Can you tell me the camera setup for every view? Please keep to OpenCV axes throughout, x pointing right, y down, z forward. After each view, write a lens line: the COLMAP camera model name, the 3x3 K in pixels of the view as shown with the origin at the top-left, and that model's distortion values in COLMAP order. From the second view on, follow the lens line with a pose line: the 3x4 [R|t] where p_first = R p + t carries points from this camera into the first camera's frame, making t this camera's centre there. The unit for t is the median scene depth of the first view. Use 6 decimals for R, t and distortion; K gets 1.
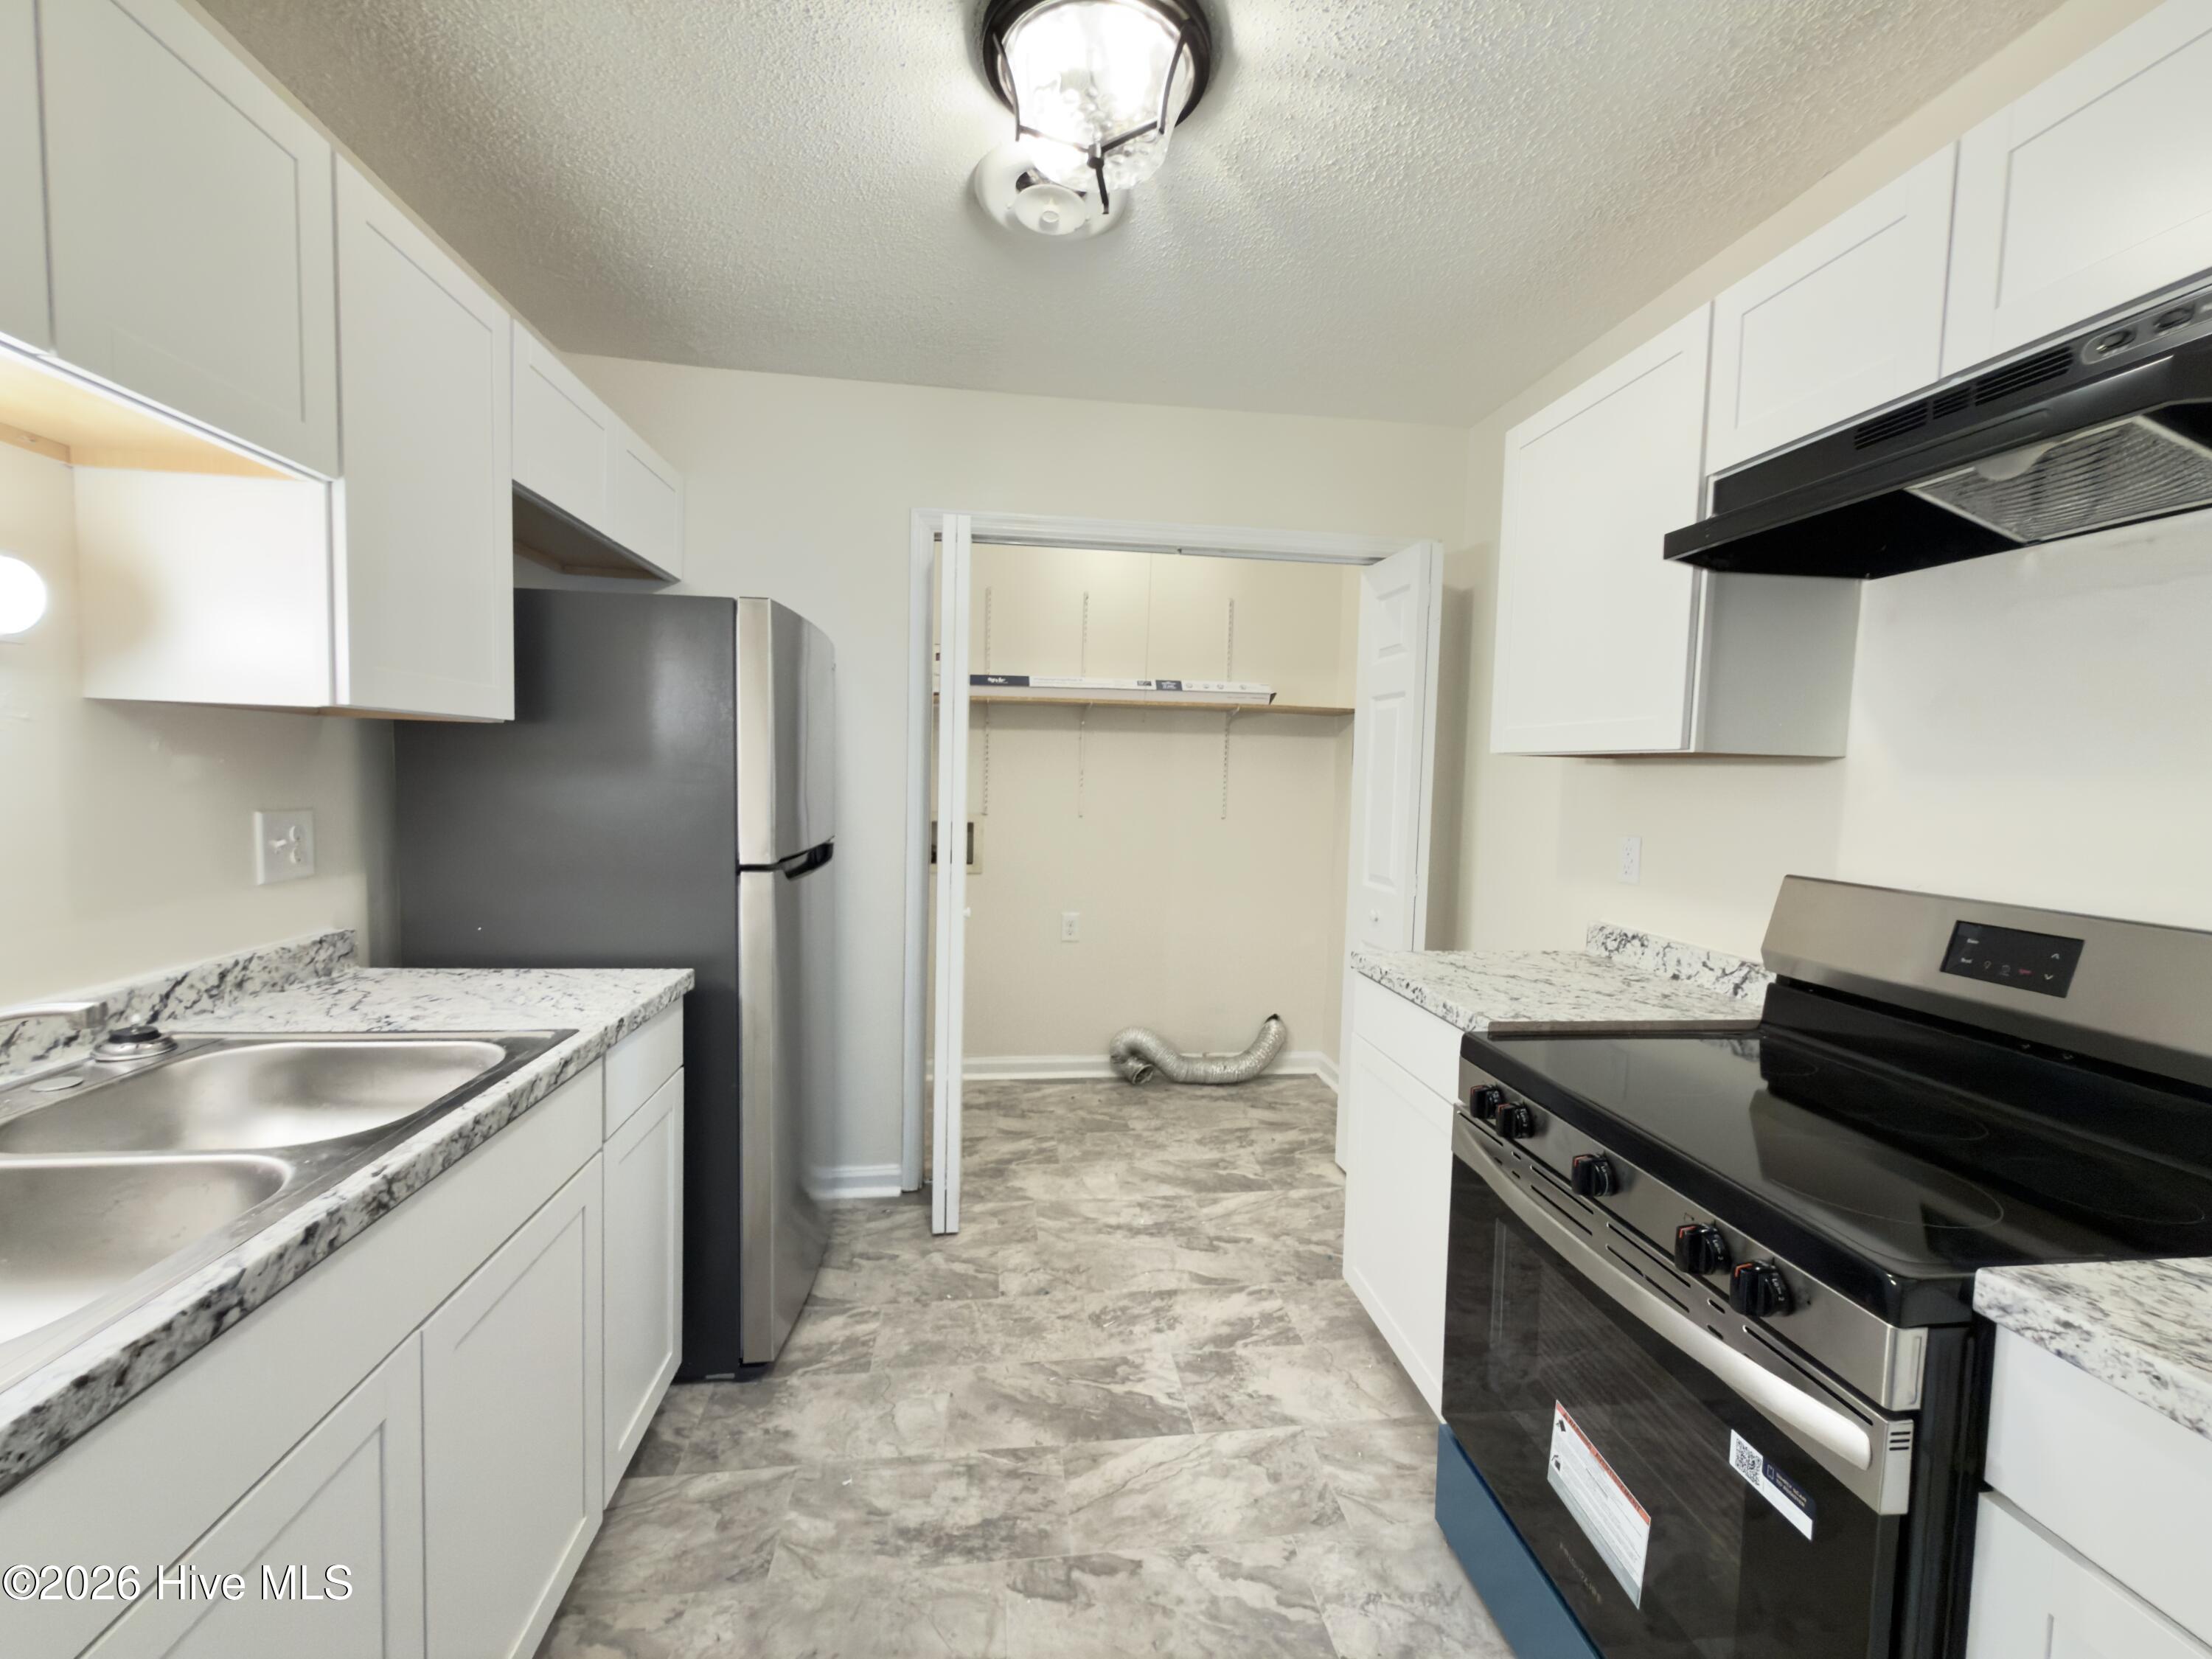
lens RADIAL K [[883.3, 0, 1108.1], [0, 883.3, 827.0], [0, 0, 1]] dist [0.000459, -0.000434]
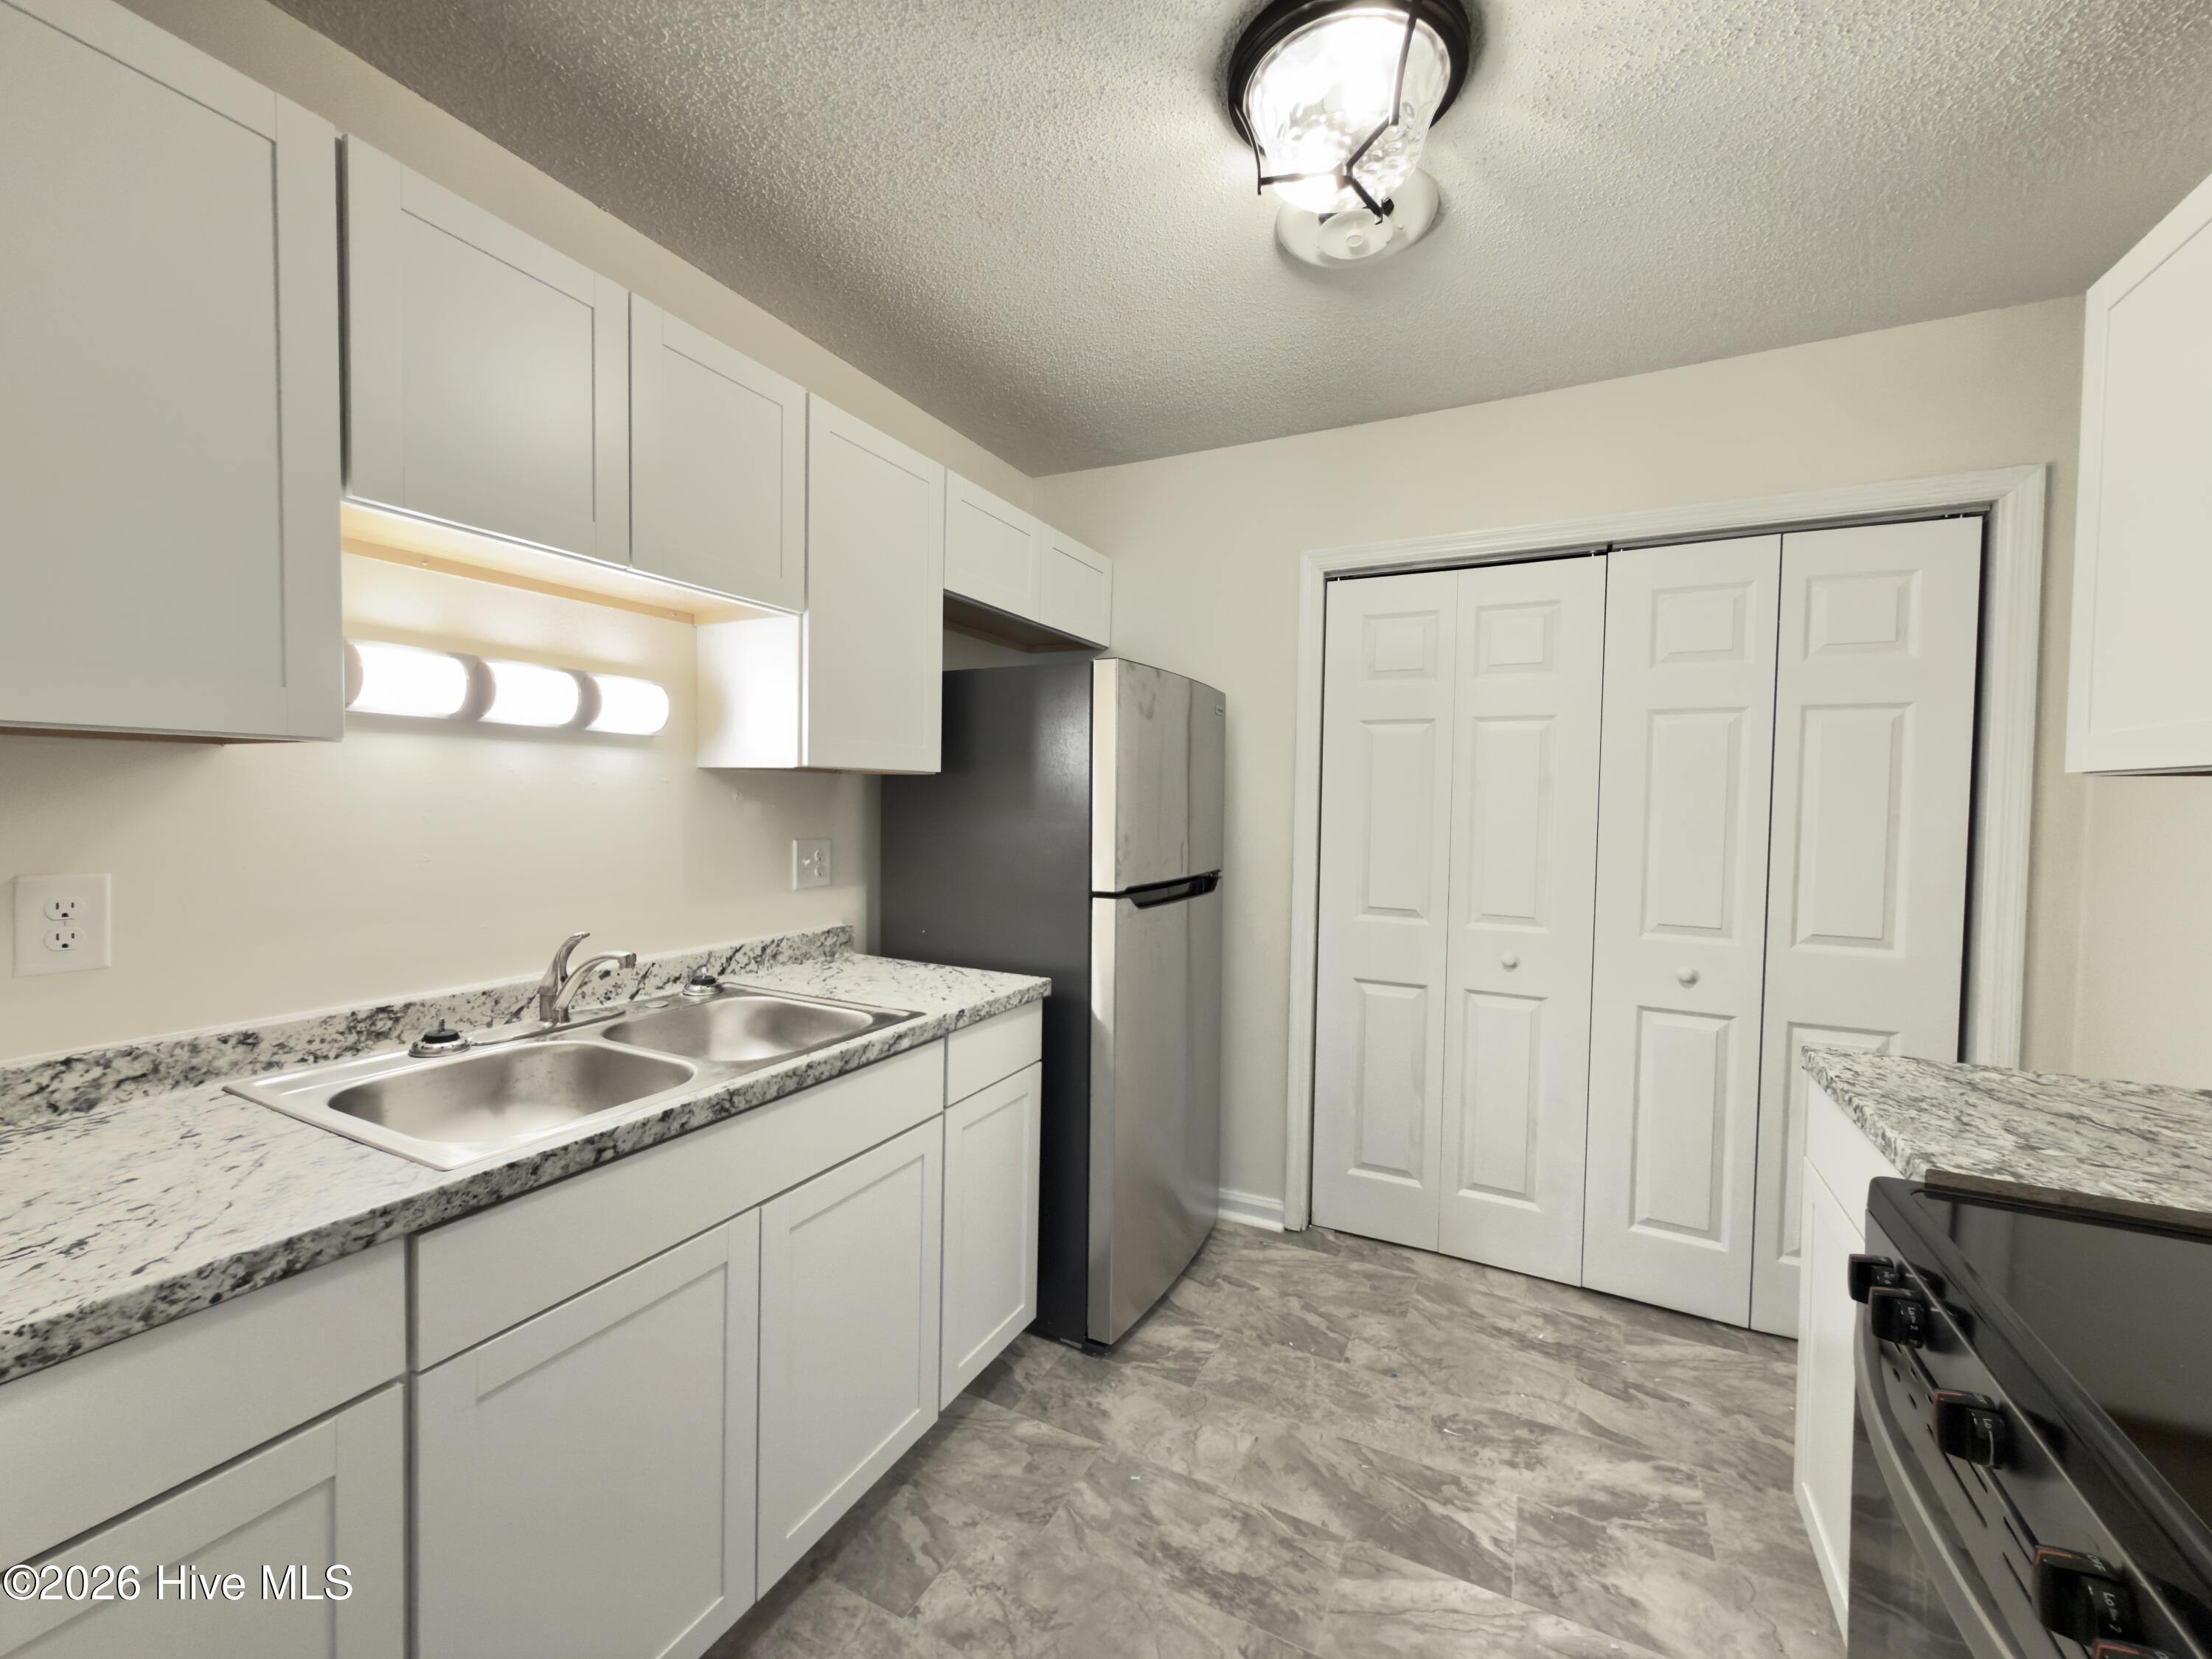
lens RADIAL K [[883.3, 0, 1110.1], [0, 883.3, 826.5], [0, 0, 1]] dist [0.000459, -0.000434]
pose [[0.827055, 0.001990, -0.562118, 0.272808], [-0.026854, 0.998992, -0.035974, -0.000581], [0.561480, 0.044848, 0.826274, 0.071474]]
